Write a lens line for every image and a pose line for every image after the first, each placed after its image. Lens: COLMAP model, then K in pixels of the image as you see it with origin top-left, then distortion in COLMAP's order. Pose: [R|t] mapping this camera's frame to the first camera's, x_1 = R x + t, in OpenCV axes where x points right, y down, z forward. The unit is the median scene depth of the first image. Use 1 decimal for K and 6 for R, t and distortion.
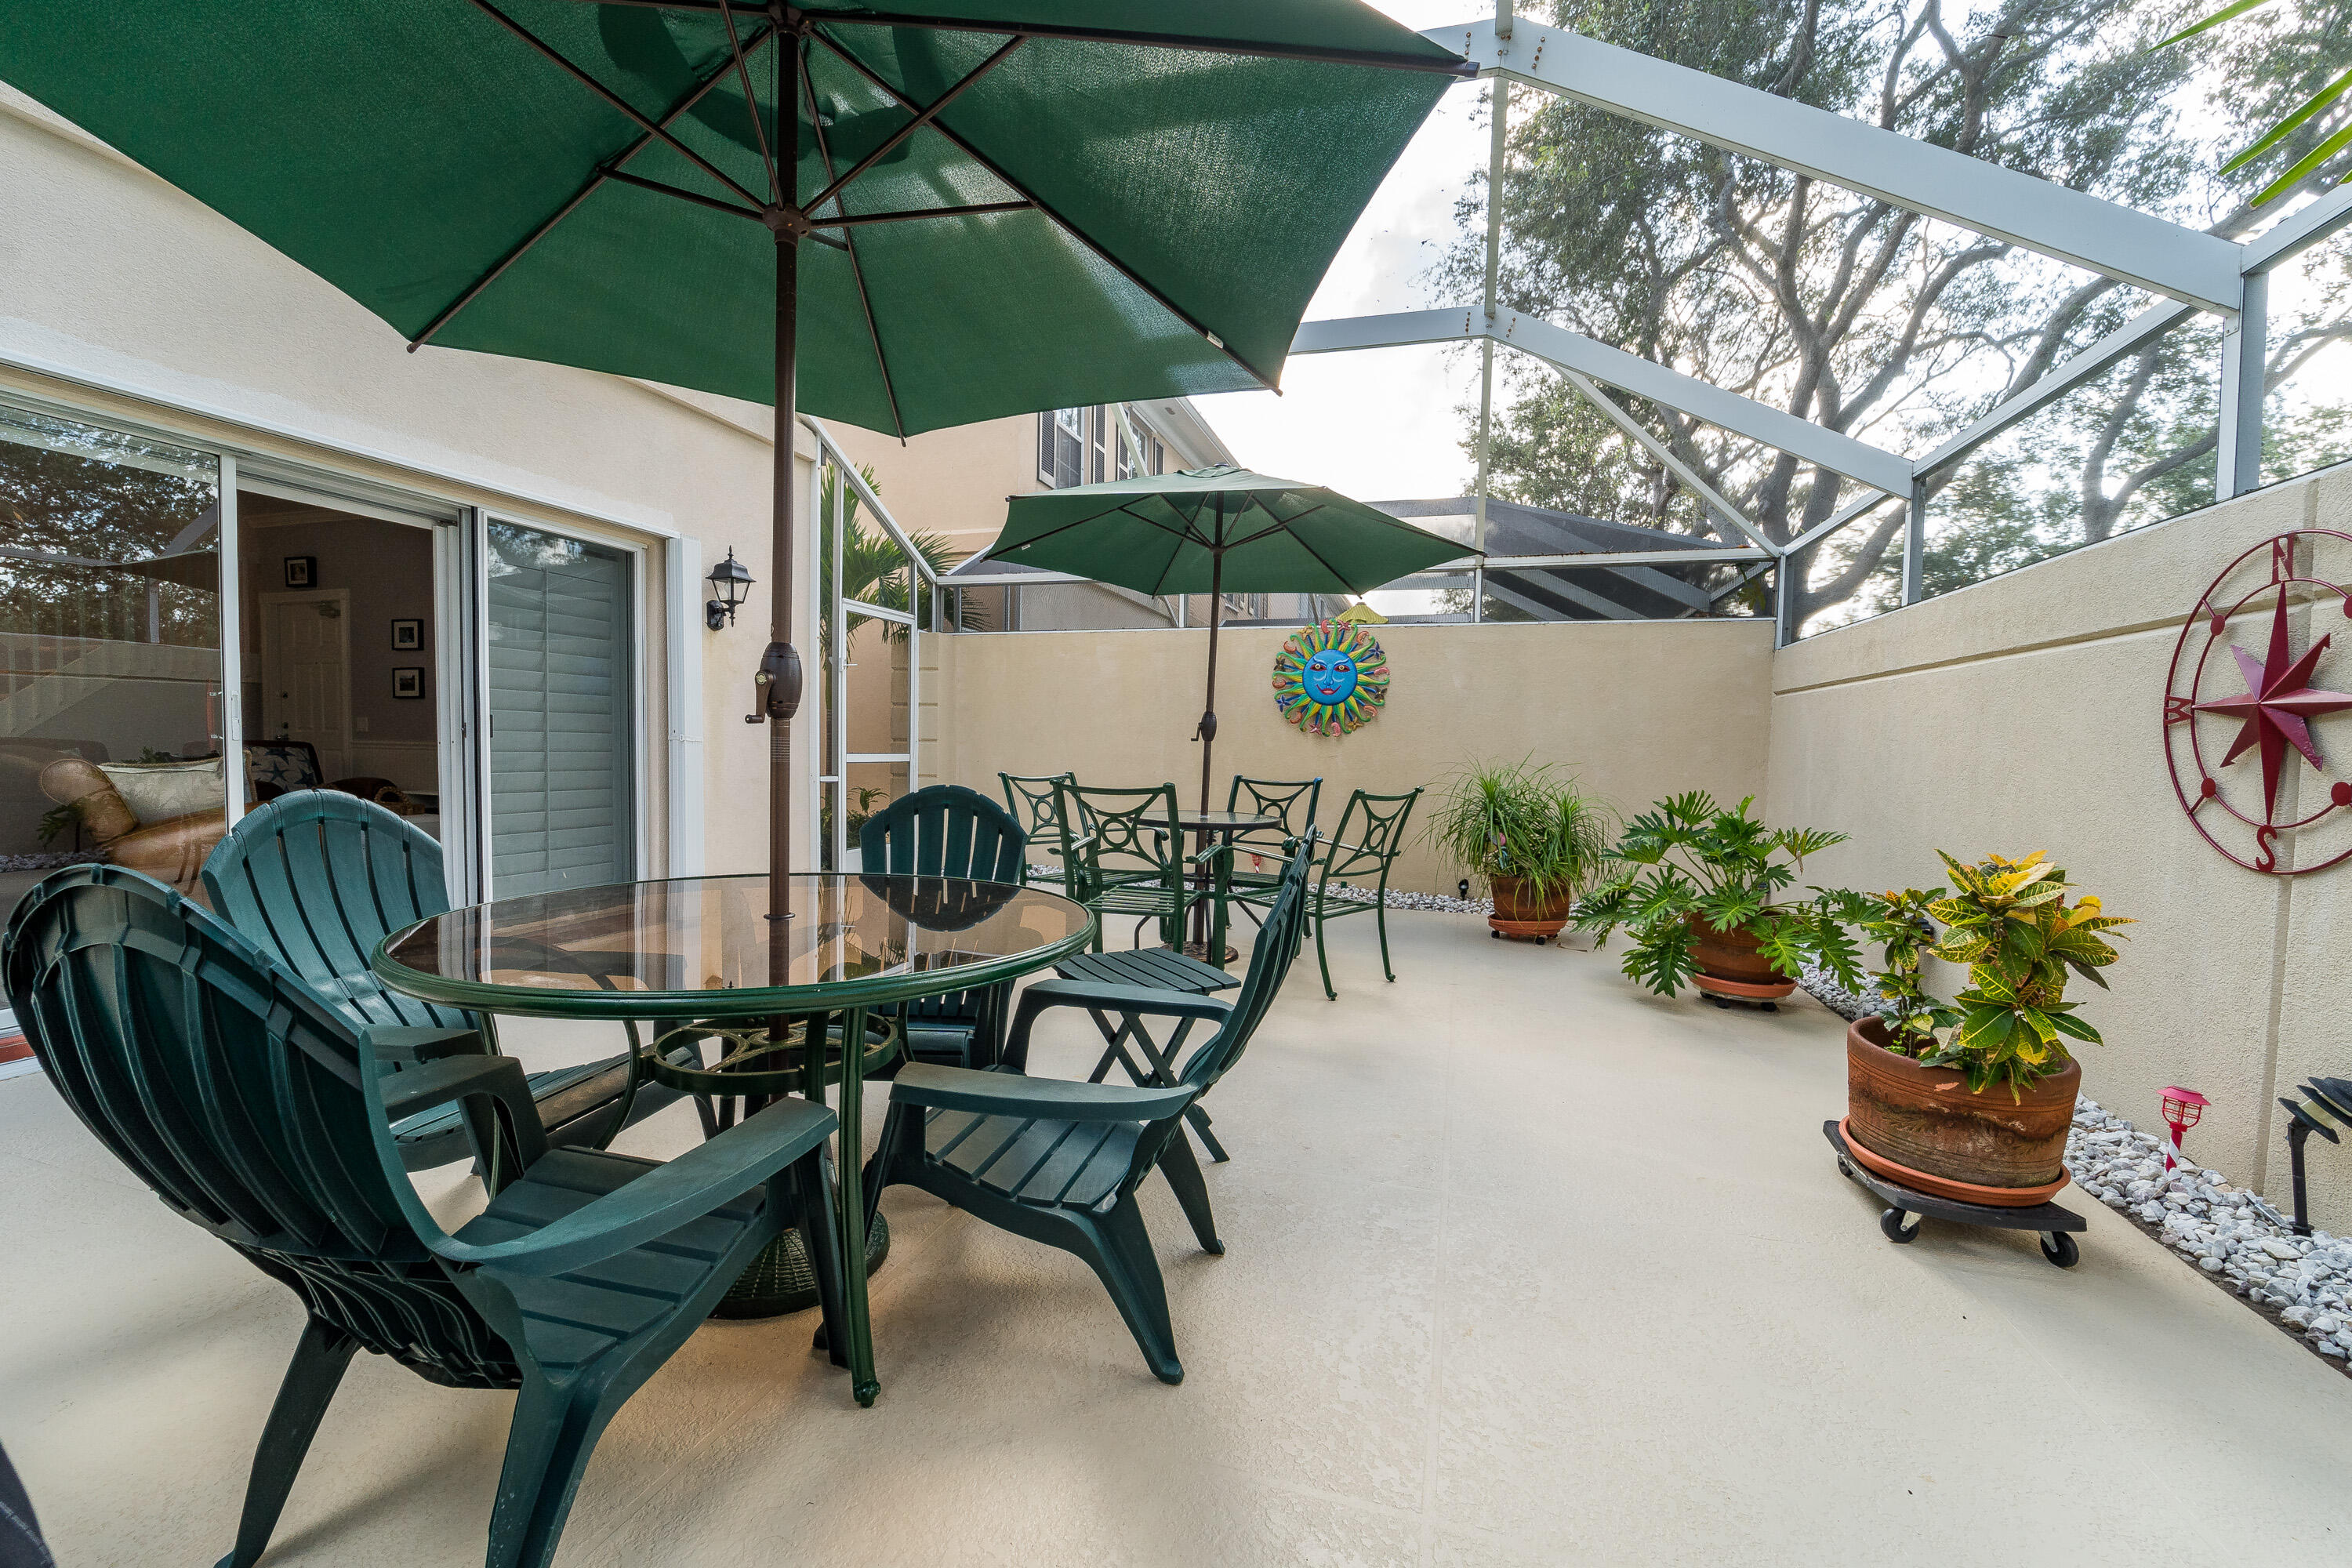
lens RADIAL K [[976.3, 0, 1172.1], [0, 976.3, 787.6], [0, 0, 1]] dist [0.003364, -0.002686]
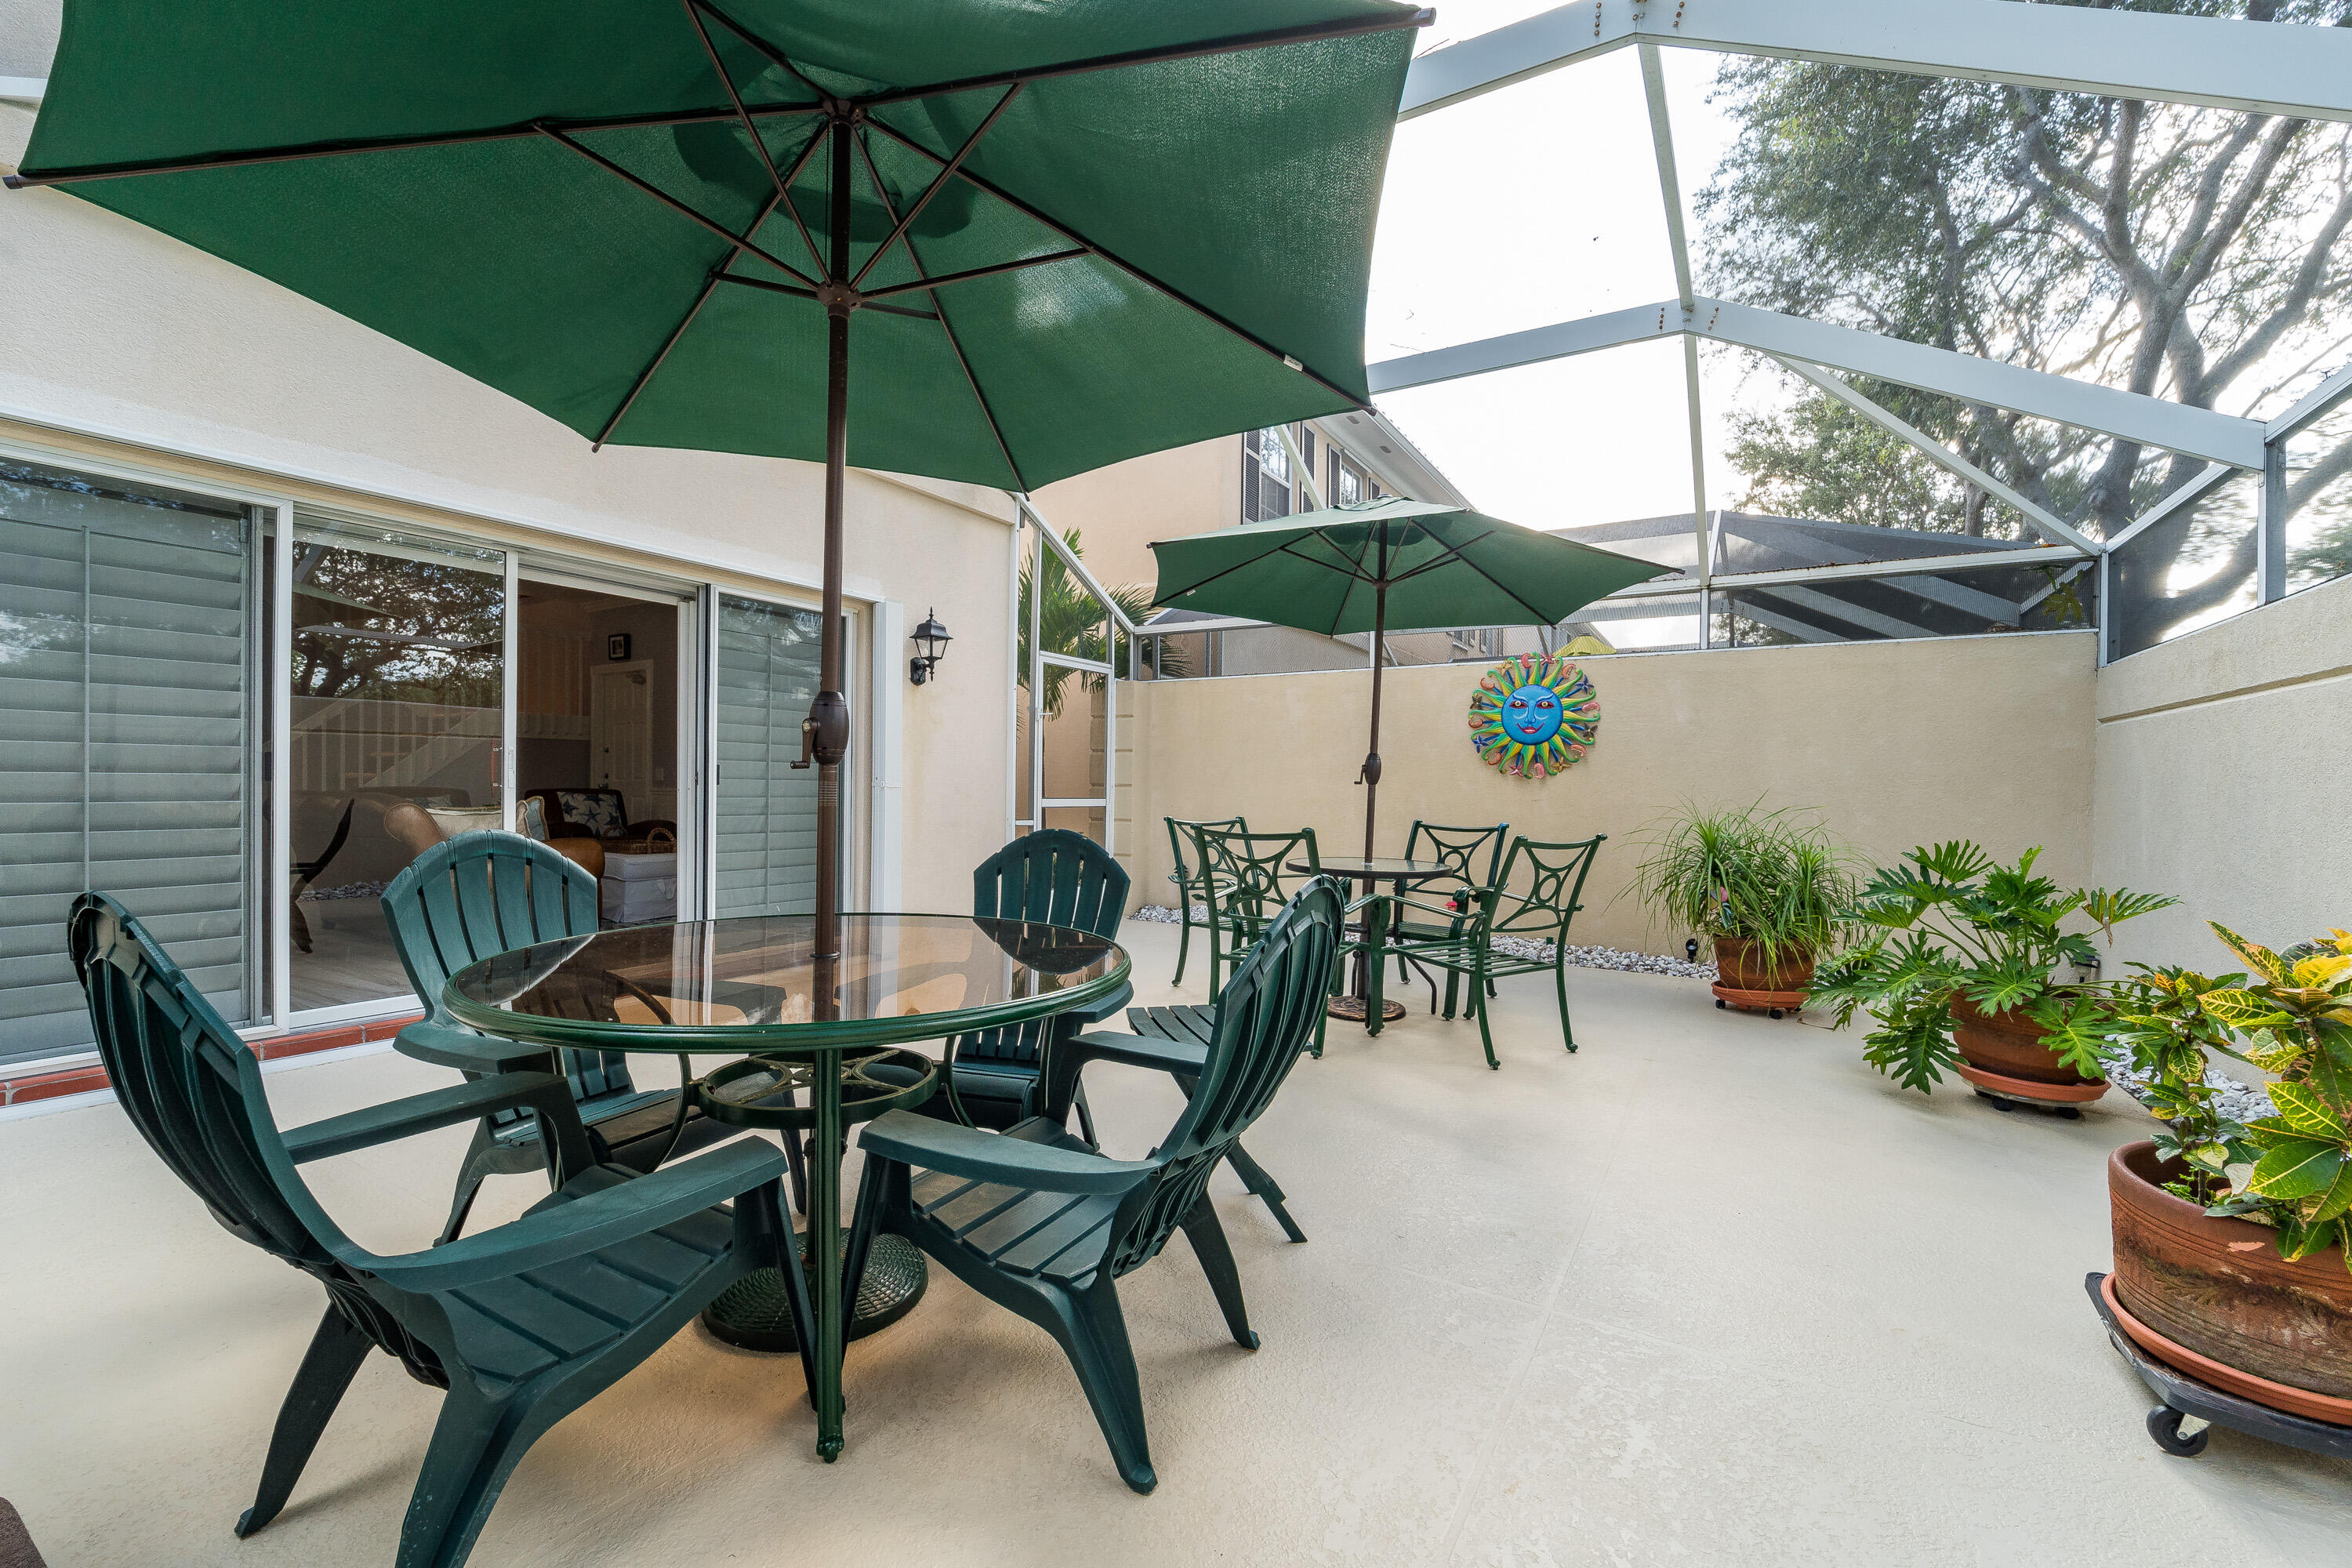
lens RADIAL K [[976.3, 0, 1172.7], [0, 976.3, 786.5], [0, 0, 1]] dist [0.003364, -0.002686]
pose [[0.968965, -0.005570, -0.247134, 0.100606], [-0.006101, 0.998903, -0.046433, 0.000050], [0.247122, 0.046500, 0.967868, 0.040077]]
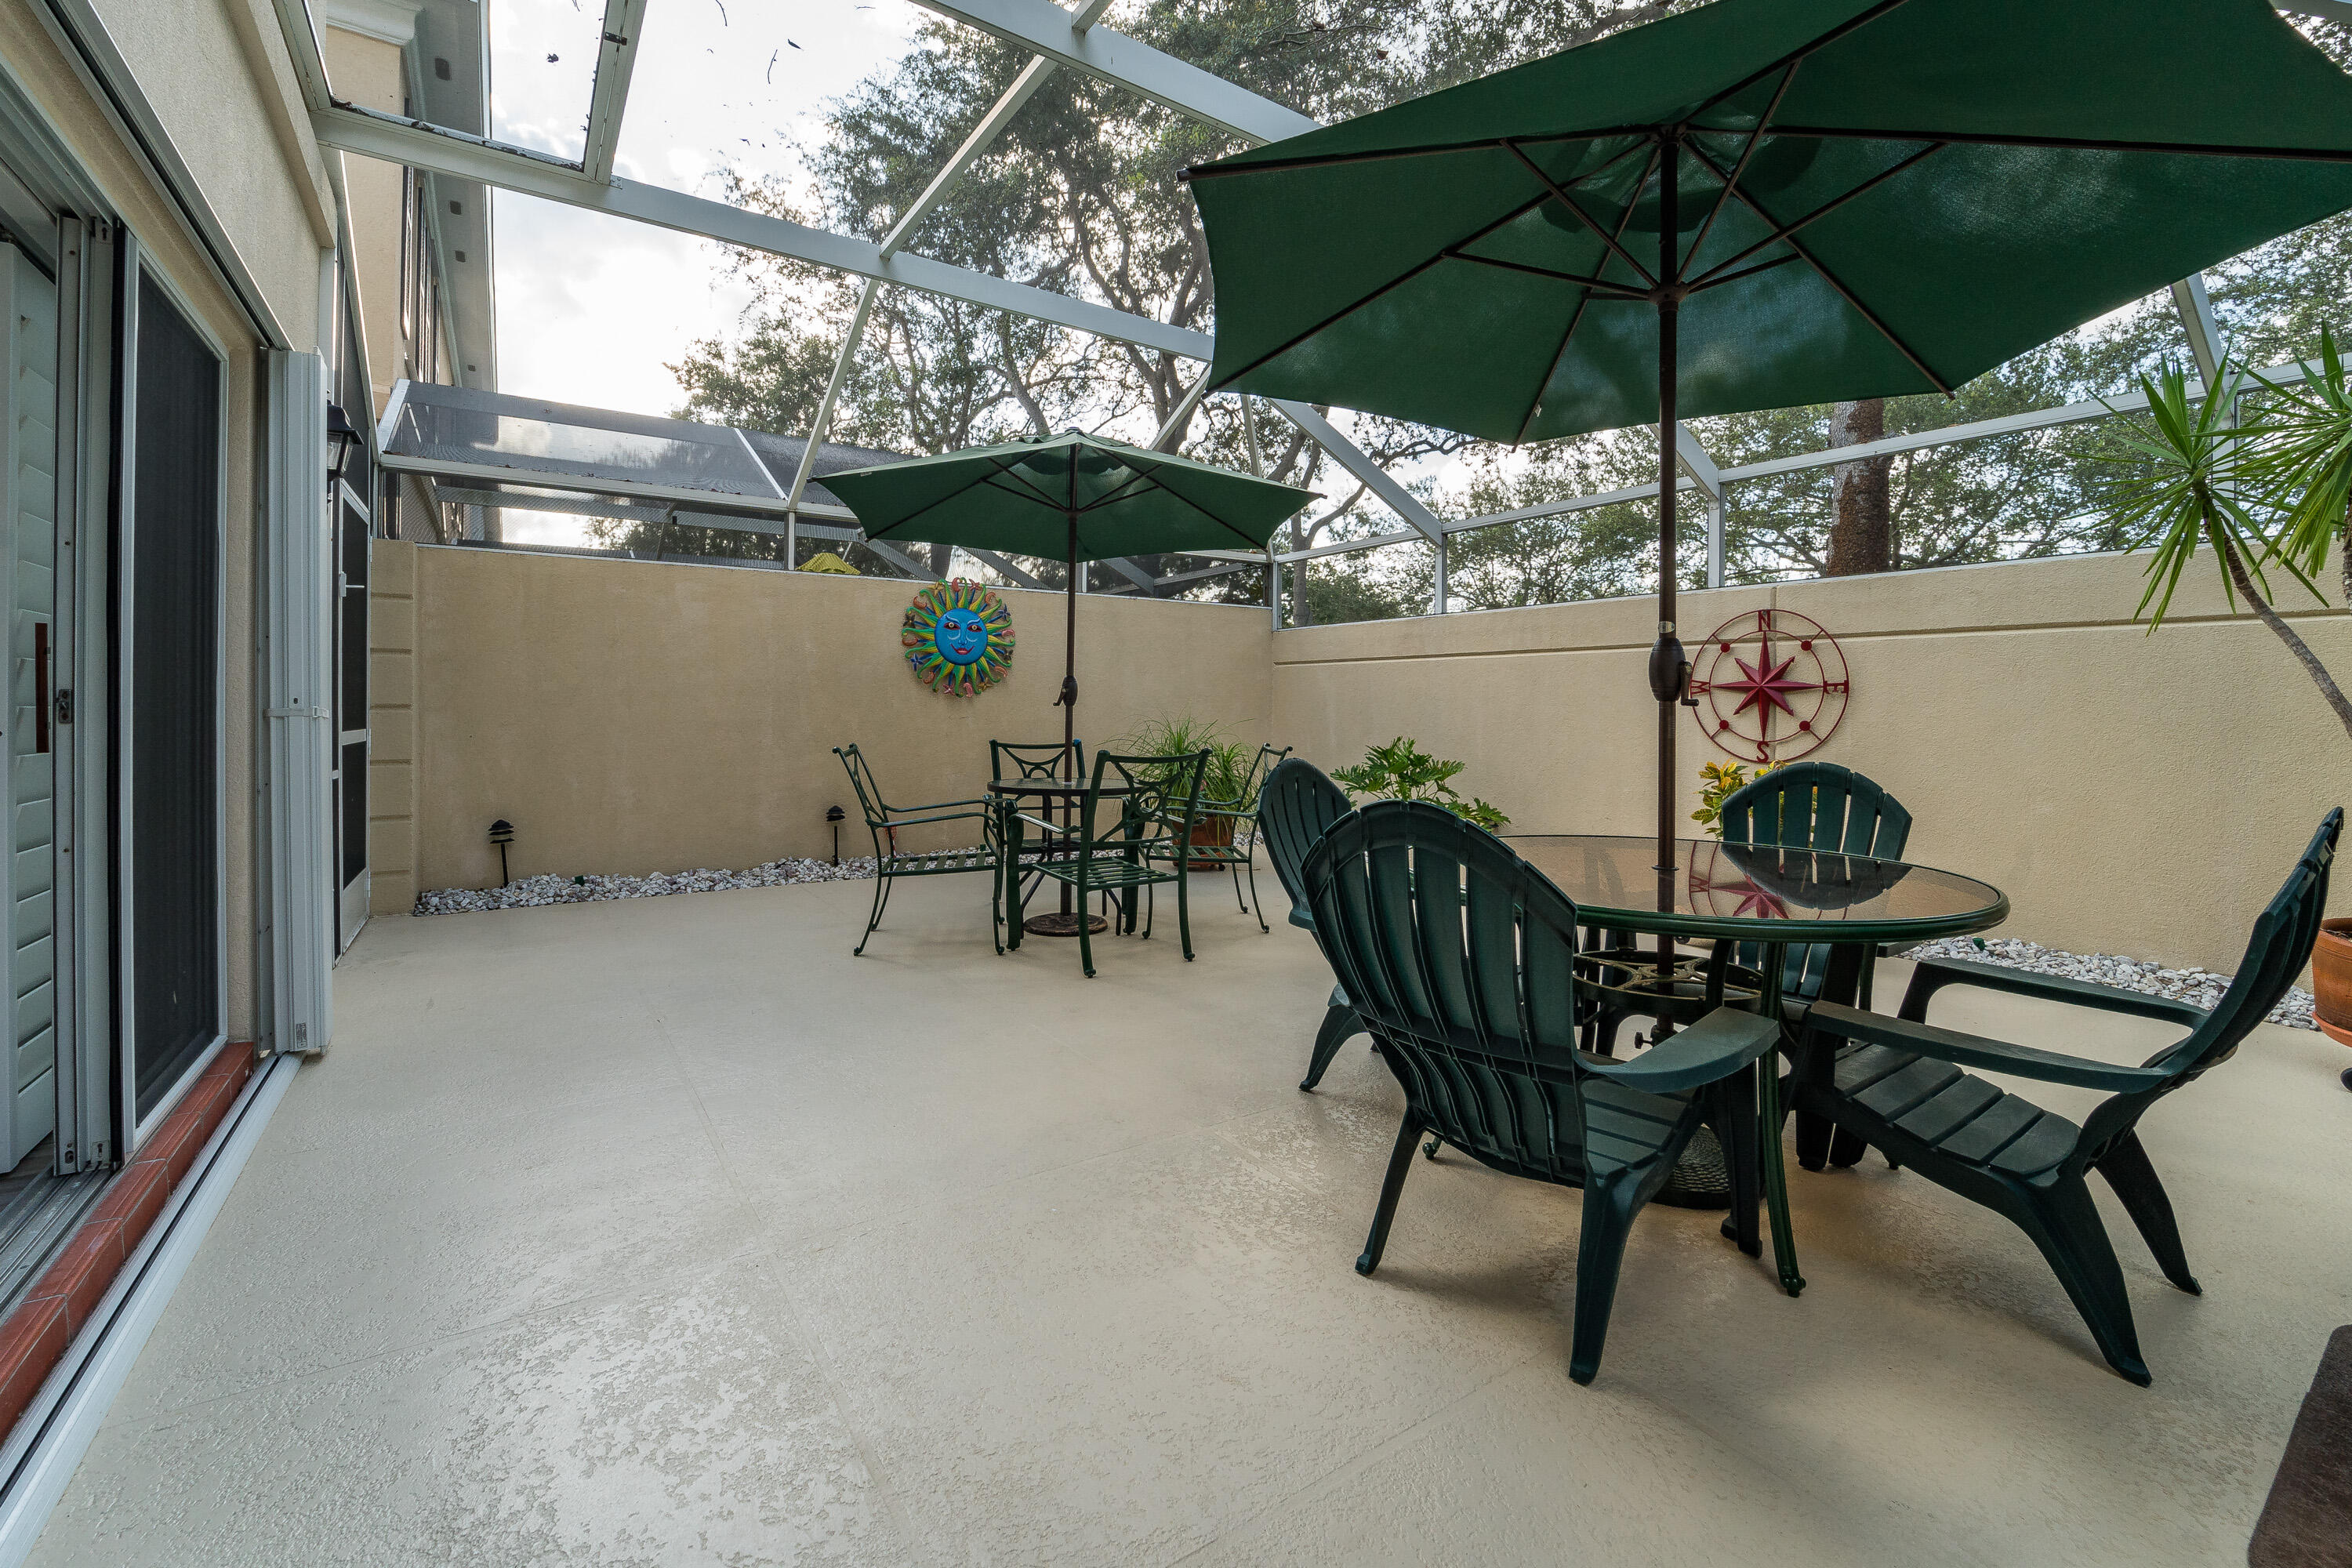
lens RADIAL K [[976.3, 0, 1176.1], [0, 976.3, 705.5], [0, 0, 1]] dist [0.003364, -0.002686]
pose [[0.624837, -0.016310, 0.780585, -0.790347], [0.040747, 0.999100, -0.011741, -0.039163], [-0.779691, 0.039143, 0.624939, 0.367151]]
